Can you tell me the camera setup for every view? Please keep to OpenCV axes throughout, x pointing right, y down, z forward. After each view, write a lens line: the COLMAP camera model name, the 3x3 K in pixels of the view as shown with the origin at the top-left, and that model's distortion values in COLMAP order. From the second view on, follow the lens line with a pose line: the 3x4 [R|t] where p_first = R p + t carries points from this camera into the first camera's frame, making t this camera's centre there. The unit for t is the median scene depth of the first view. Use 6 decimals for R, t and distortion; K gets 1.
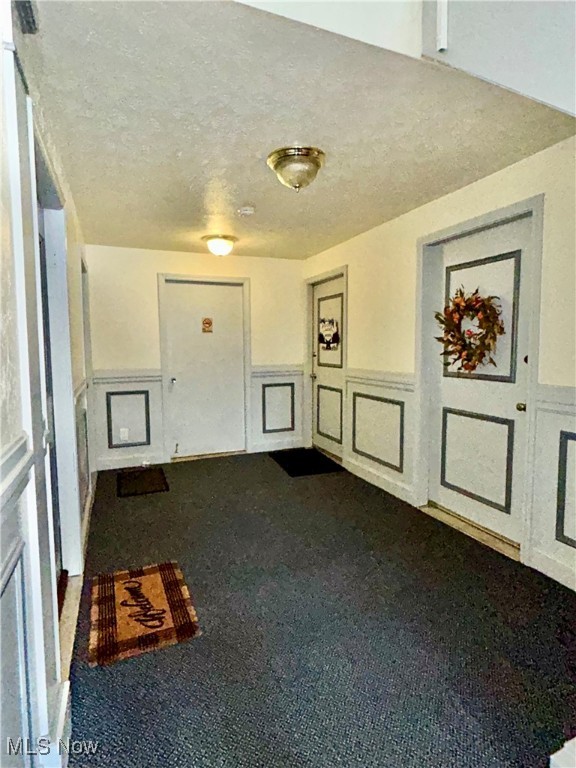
lens RADIAL K [[409.3, 0, 288.1], [0, 409.3, 381.2], [0, 0, 1]] dist [0.003922, 0.000555]
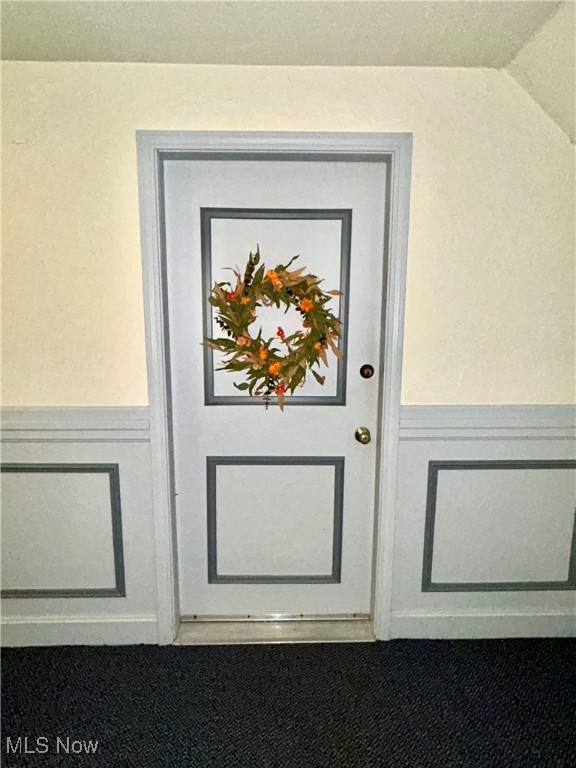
lens RADIAL K [[409.3, 0, 287.0], [0, 409.3, 384.7], [0, 0, 1]] dist [0.003922, 0.000555]
pose [[0.369808, -0.128319, 0.920204, -0.114121], [0.078705, 0.991183, 0.106587, -0.104338], [-0.925769, 0.033007, 0.376647, 0.768354]]
